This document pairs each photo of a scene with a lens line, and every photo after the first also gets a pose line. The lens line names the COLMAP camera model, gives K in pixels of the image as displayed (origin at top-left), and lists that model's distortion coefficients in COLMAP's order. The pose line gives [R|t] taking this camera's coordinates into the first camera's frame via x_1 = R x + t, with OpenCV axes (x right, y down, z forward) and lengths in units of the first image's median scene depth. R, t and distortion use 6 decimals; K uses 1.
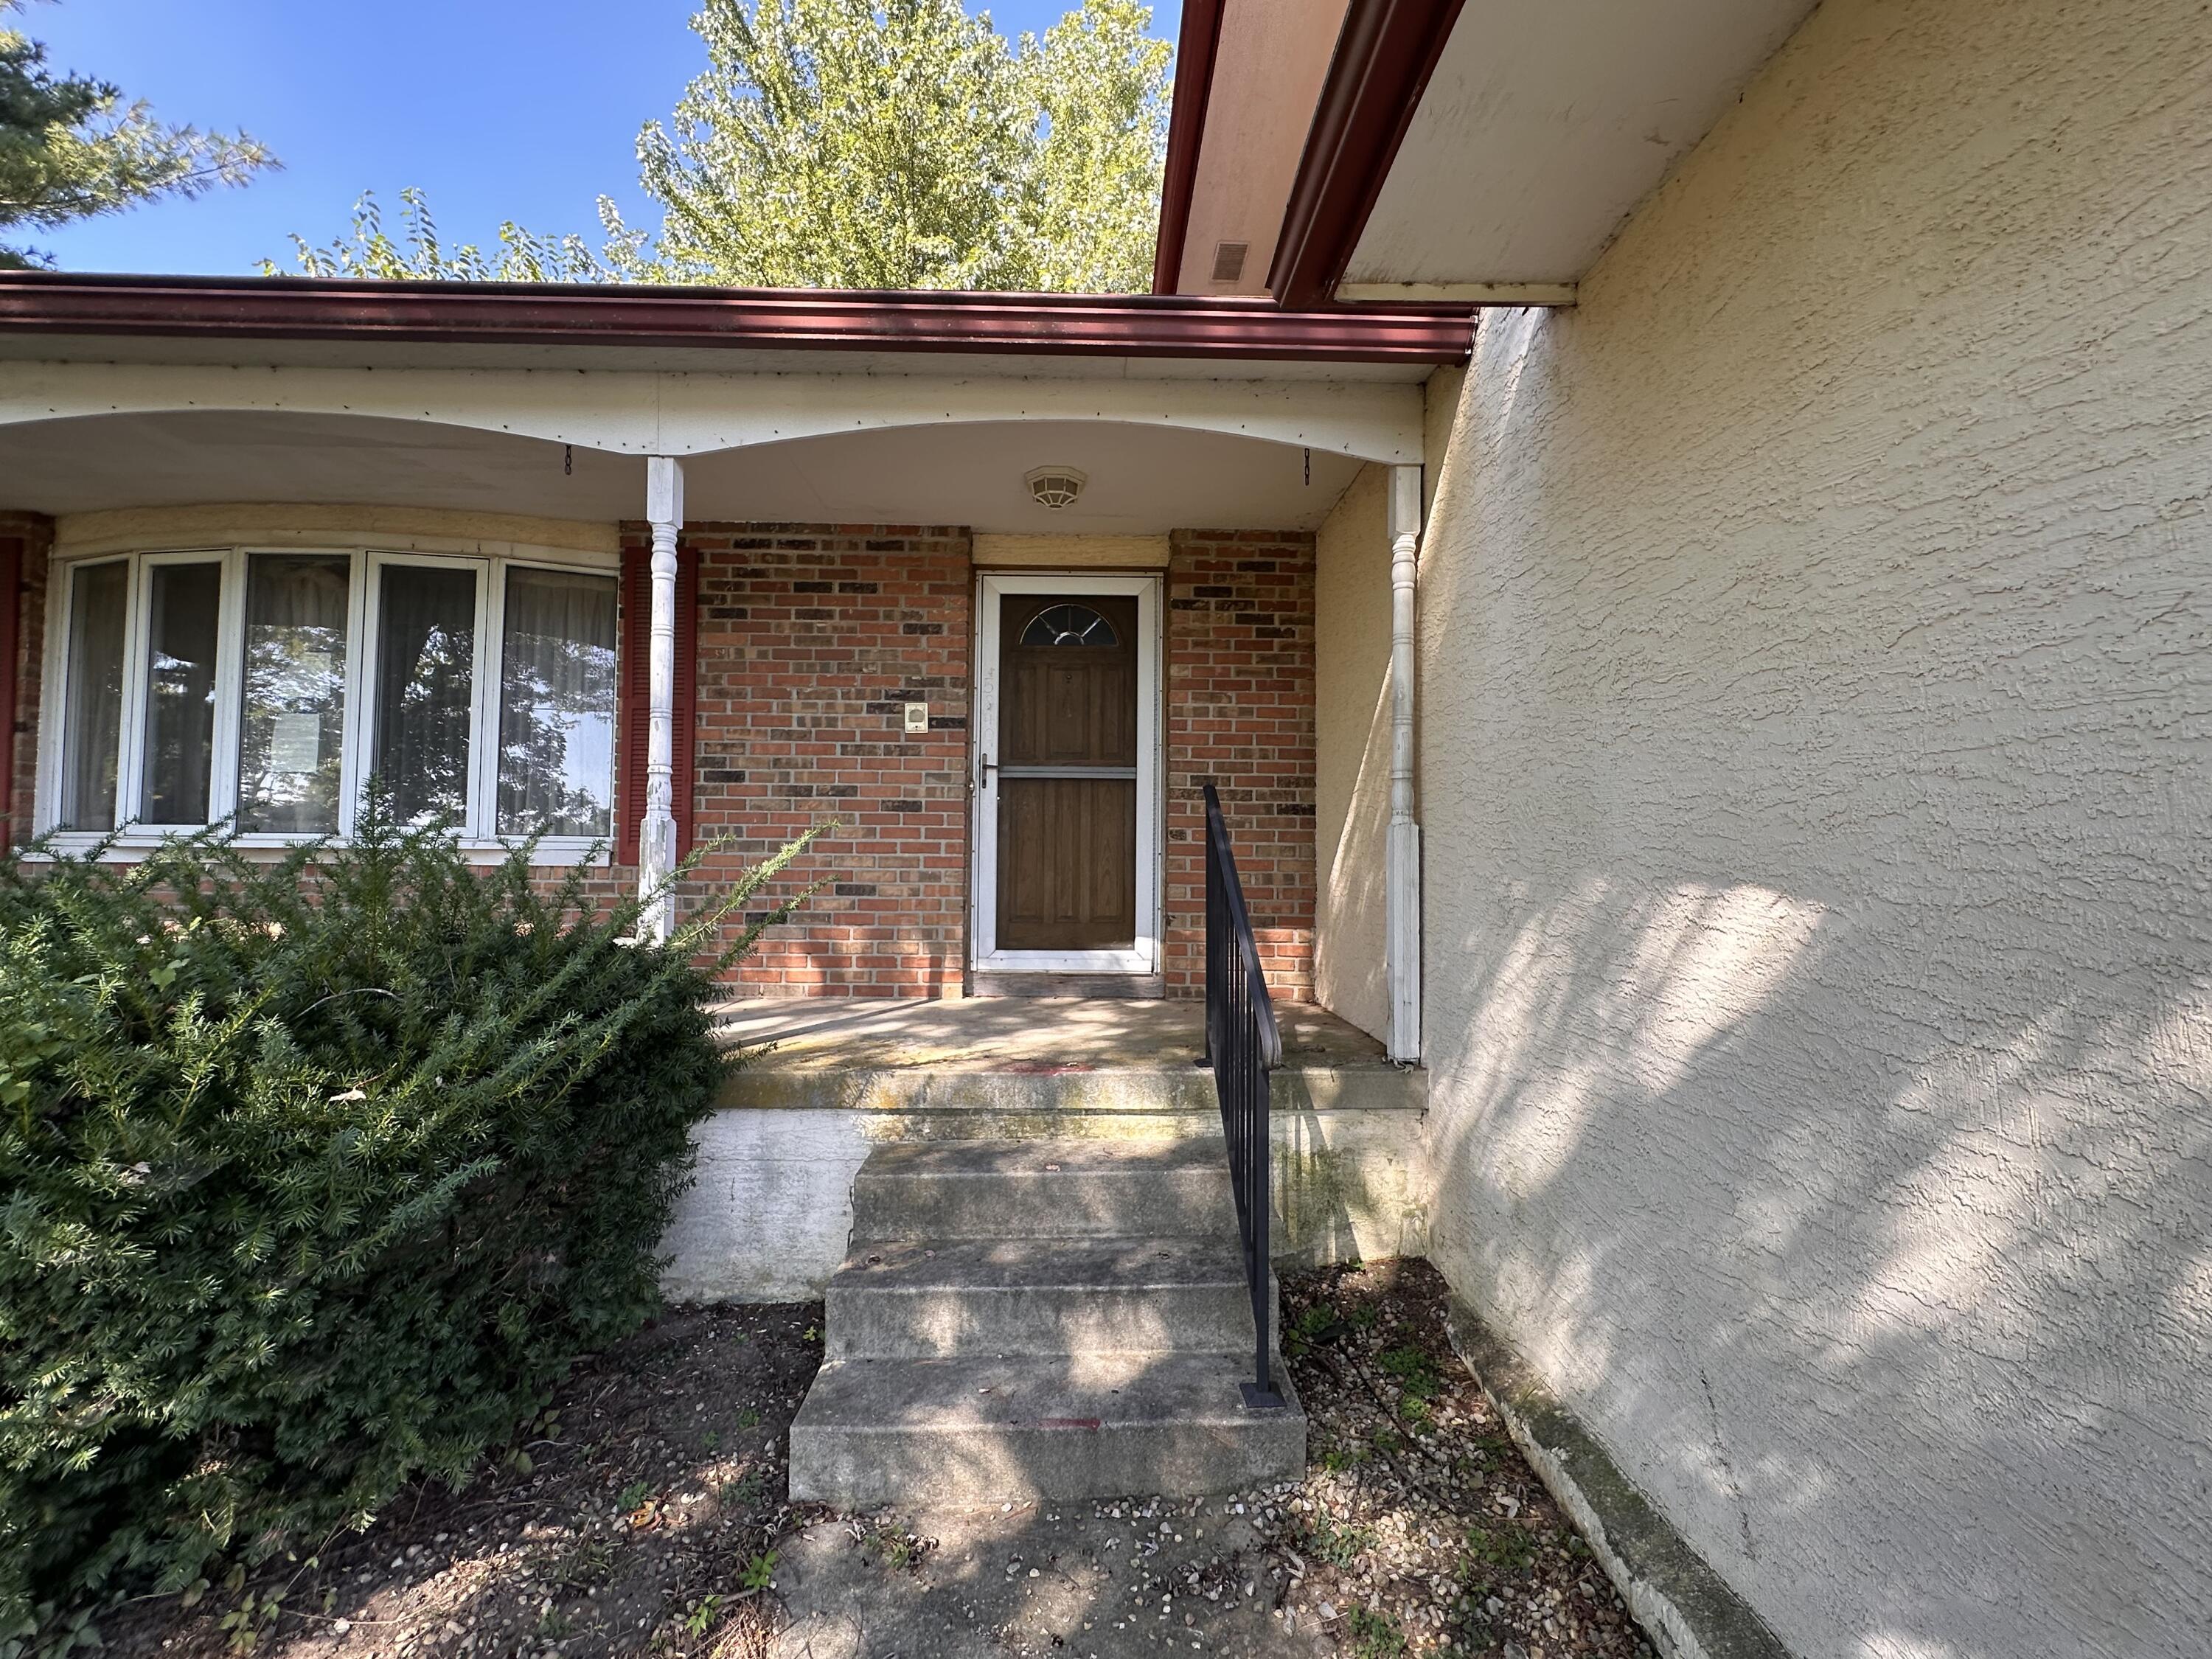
lens RADIAL K [[955.0, 0, 1105.5], [0, 955.0, 829.8], [0, 0, 1]] dist [-0.000524, 0.000143]
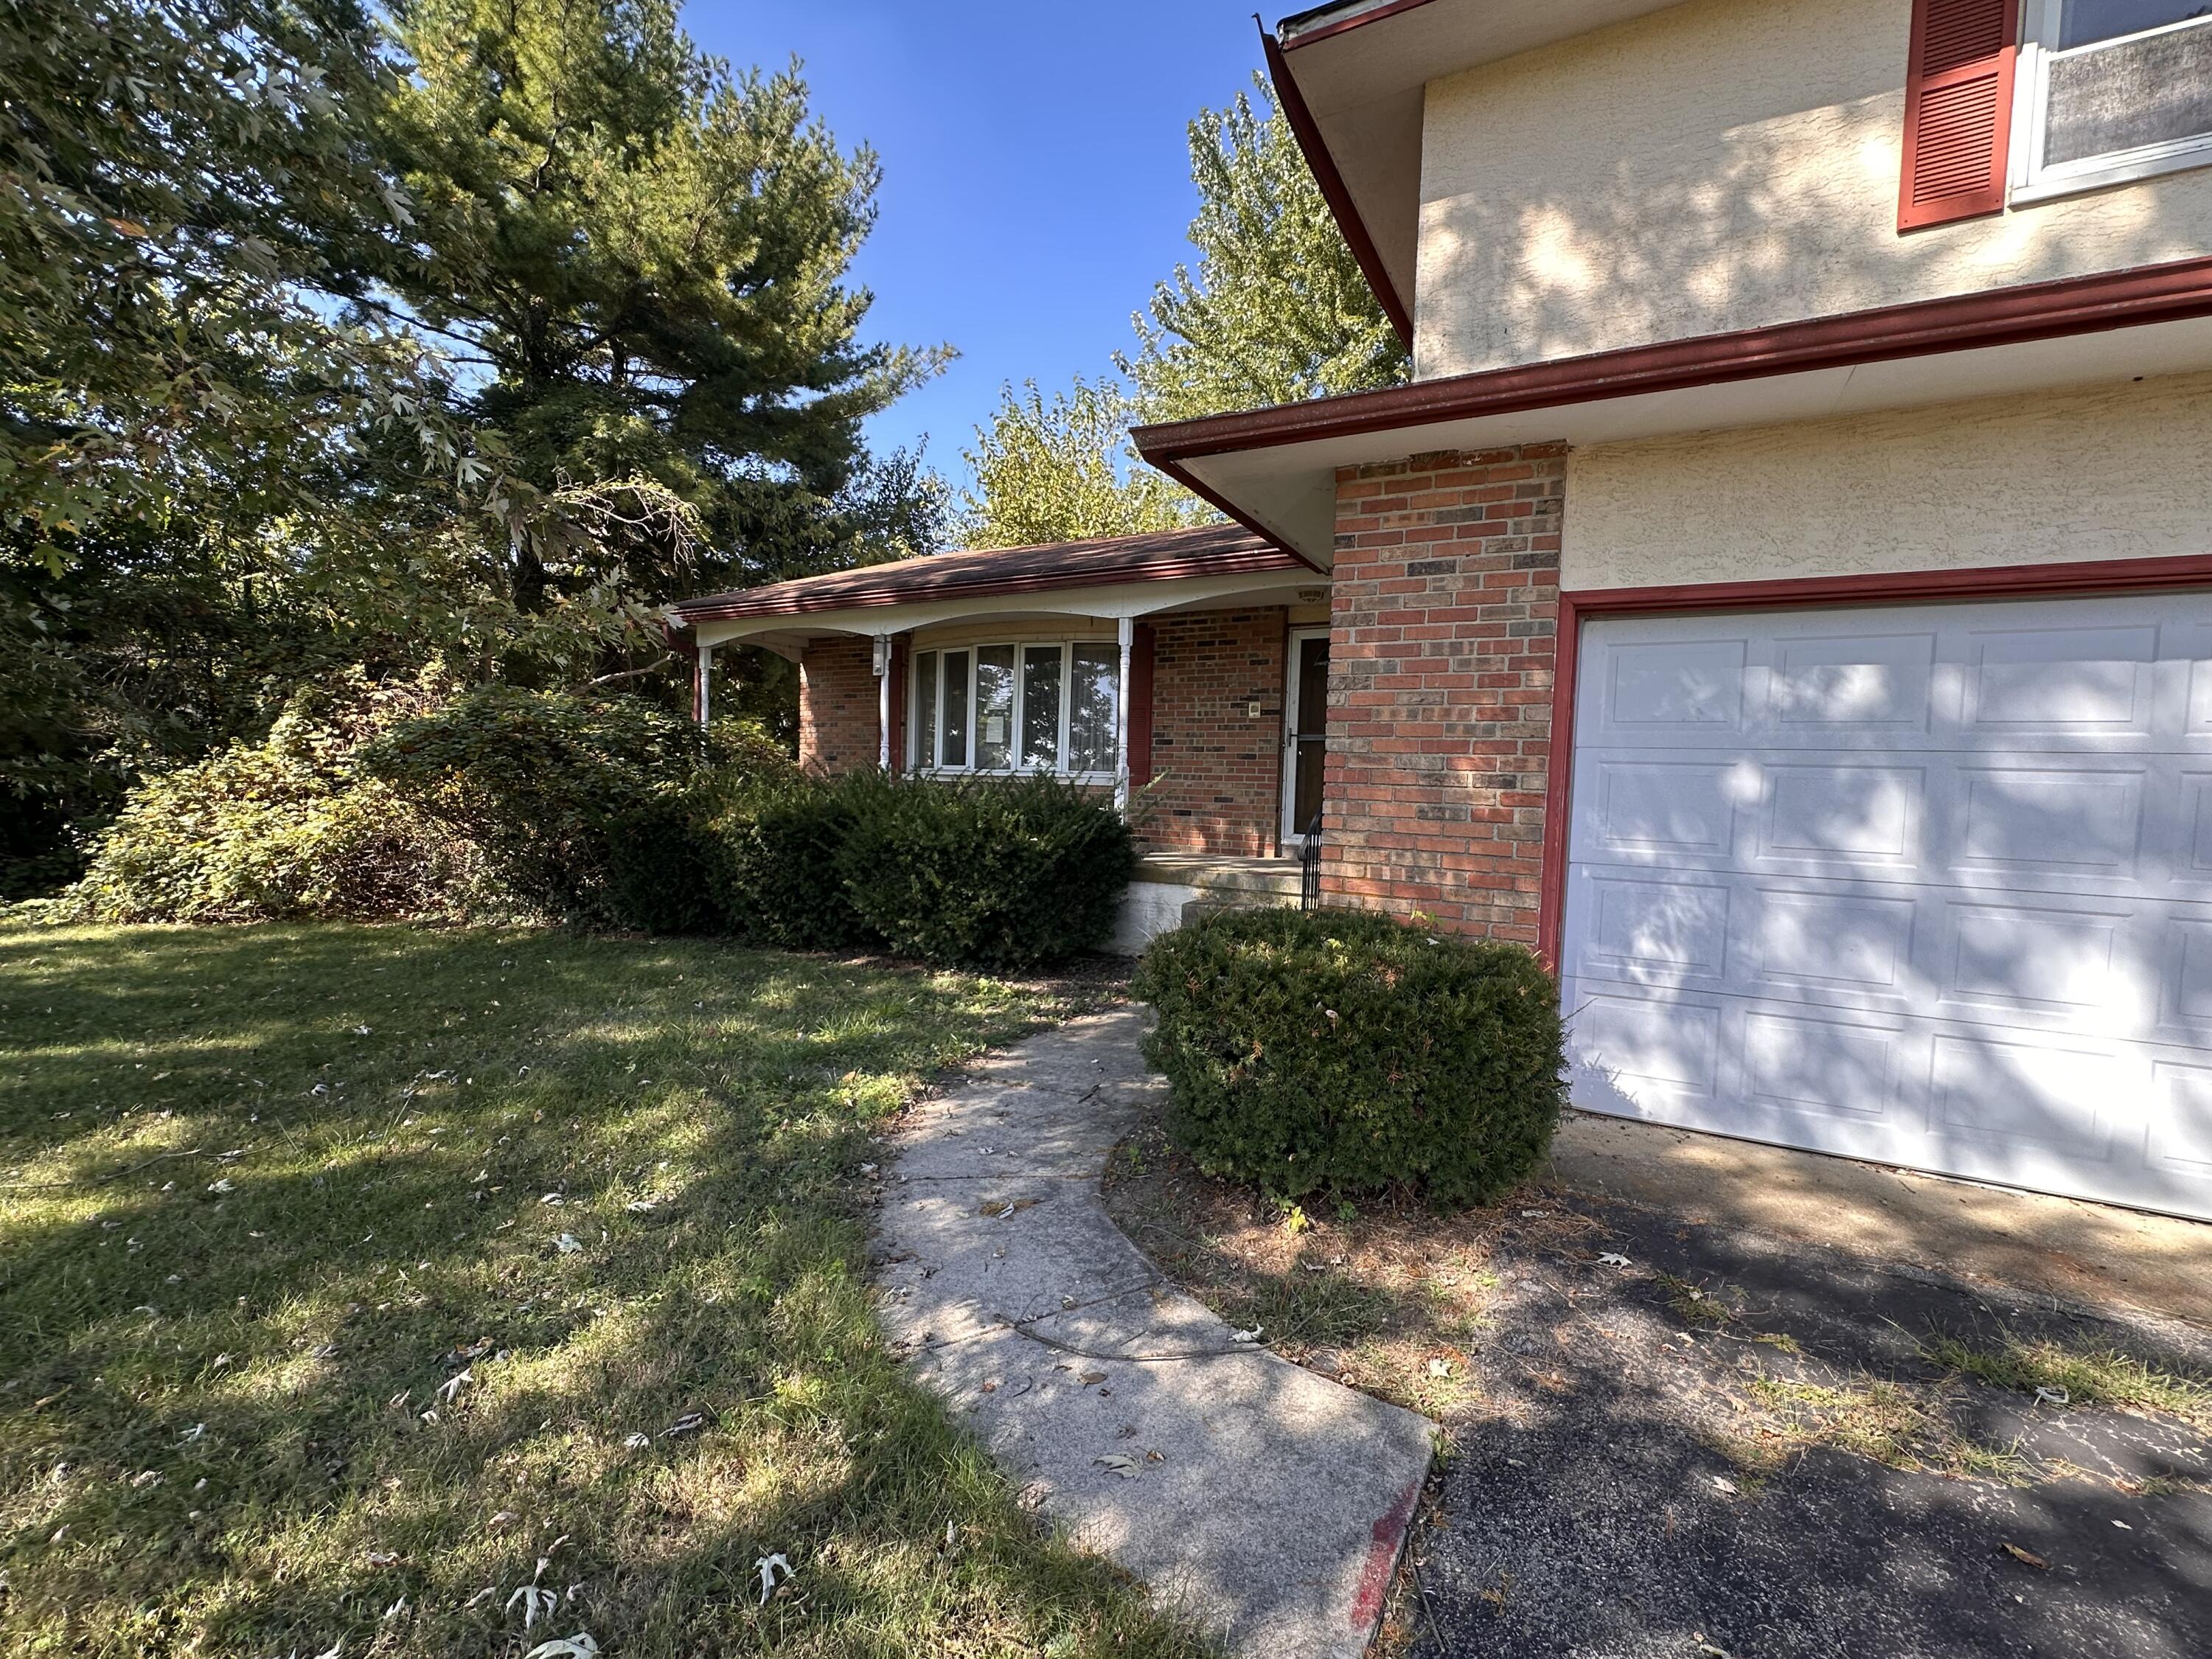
lens RADIAL K [[955.0, 0, 1105.4], [0, 955.0, 829.3], [0, 0, 1]] dist [-0.000524, 0.000143]
pose [[0.858470, 0.040426, -0.511268, 0.532388], [-0.001929, 0.997136, 0.075604, -0.024014], [0.512860, -0.063917, 0.856089, -0.801206]]
